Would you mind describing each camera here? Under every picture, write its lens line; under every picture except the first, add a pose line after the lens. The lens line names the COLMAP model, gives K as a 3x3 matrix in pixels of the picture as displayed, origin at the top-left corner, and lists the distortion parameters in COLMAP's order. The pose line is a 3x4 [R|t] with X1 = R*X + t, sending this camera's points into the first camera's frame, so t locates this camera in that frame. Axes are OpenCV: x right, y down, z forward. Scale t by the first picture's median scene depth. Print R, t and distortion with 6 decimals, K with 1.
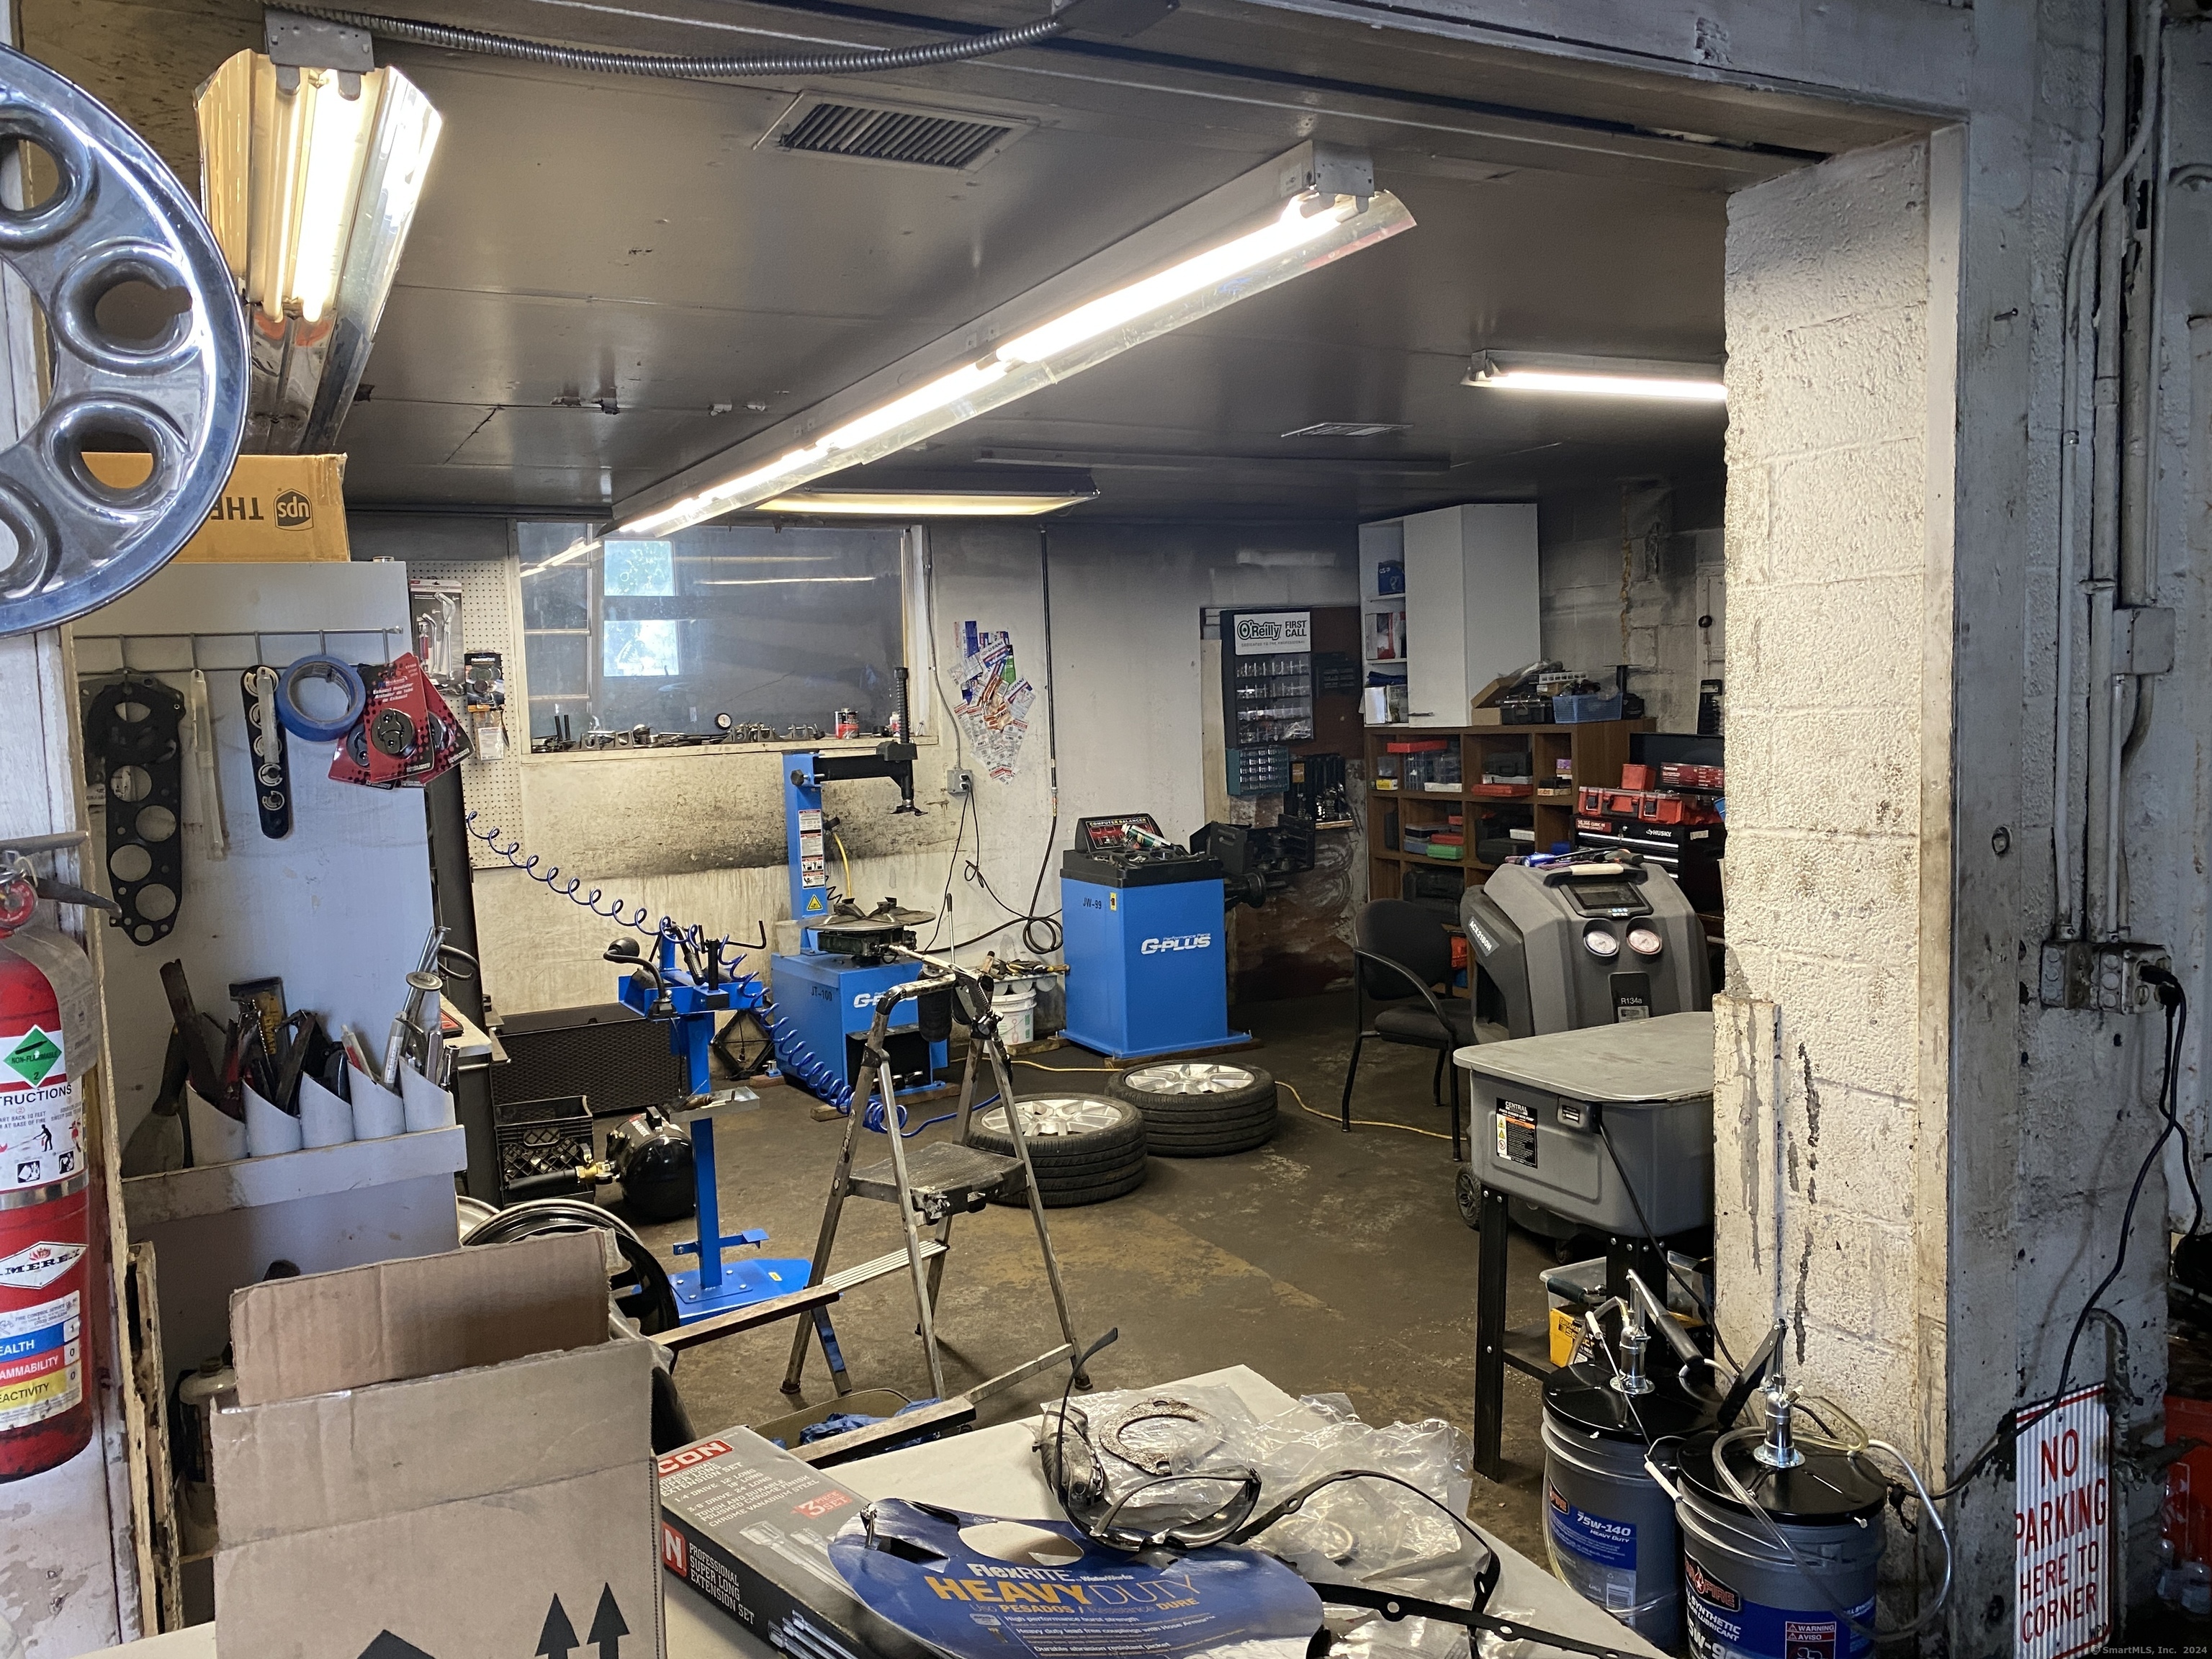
lens RADIAL K [[1679.0, 0, 1111.5], [0, 1679.0, 835.3], [0, 0, 1]] dist [0.086166, -0.133058]
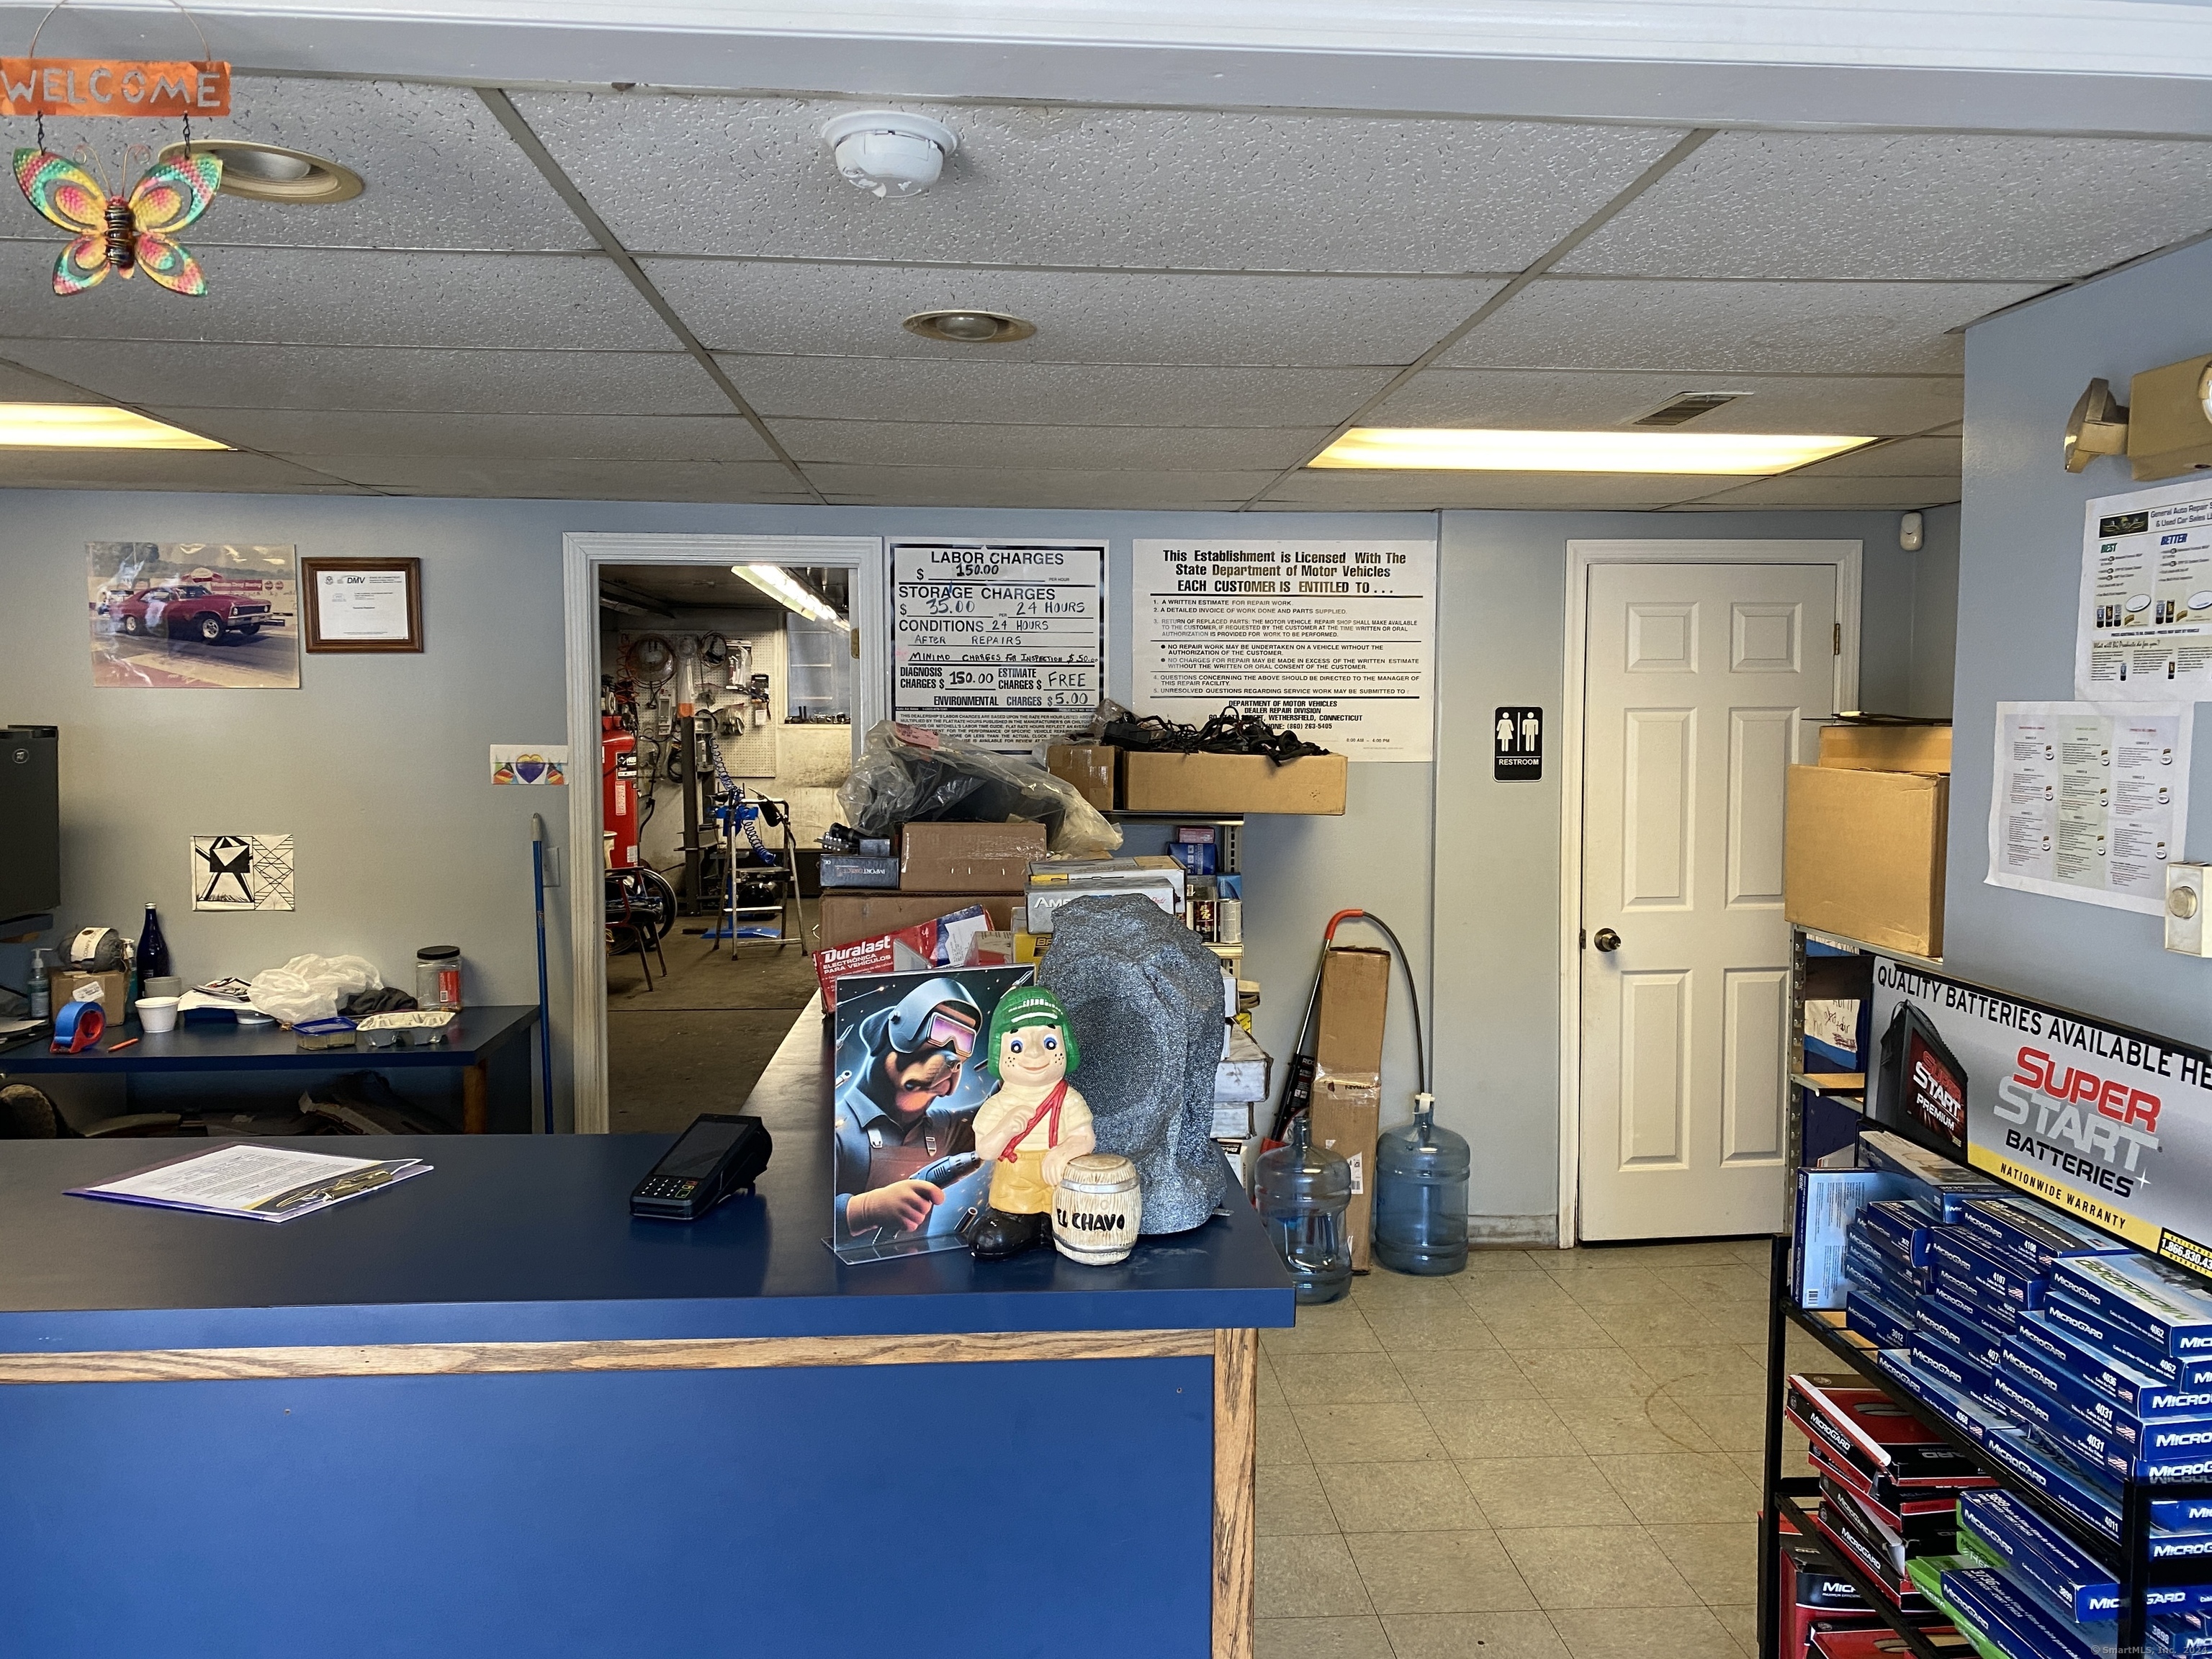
lens RADIAL K [[1679.0, 0, 1111.5], [0, 1679.0, 835.3], [0, 0, 1]] dist [0.086166, -0.133058]
pose [[0.918454, 0.064996, -0.390152, 0.854165], [-0.068976, 0.997611, 0.003816, 0.053424], [0.389467, 0.023406, 0.920743, -0.753281]]
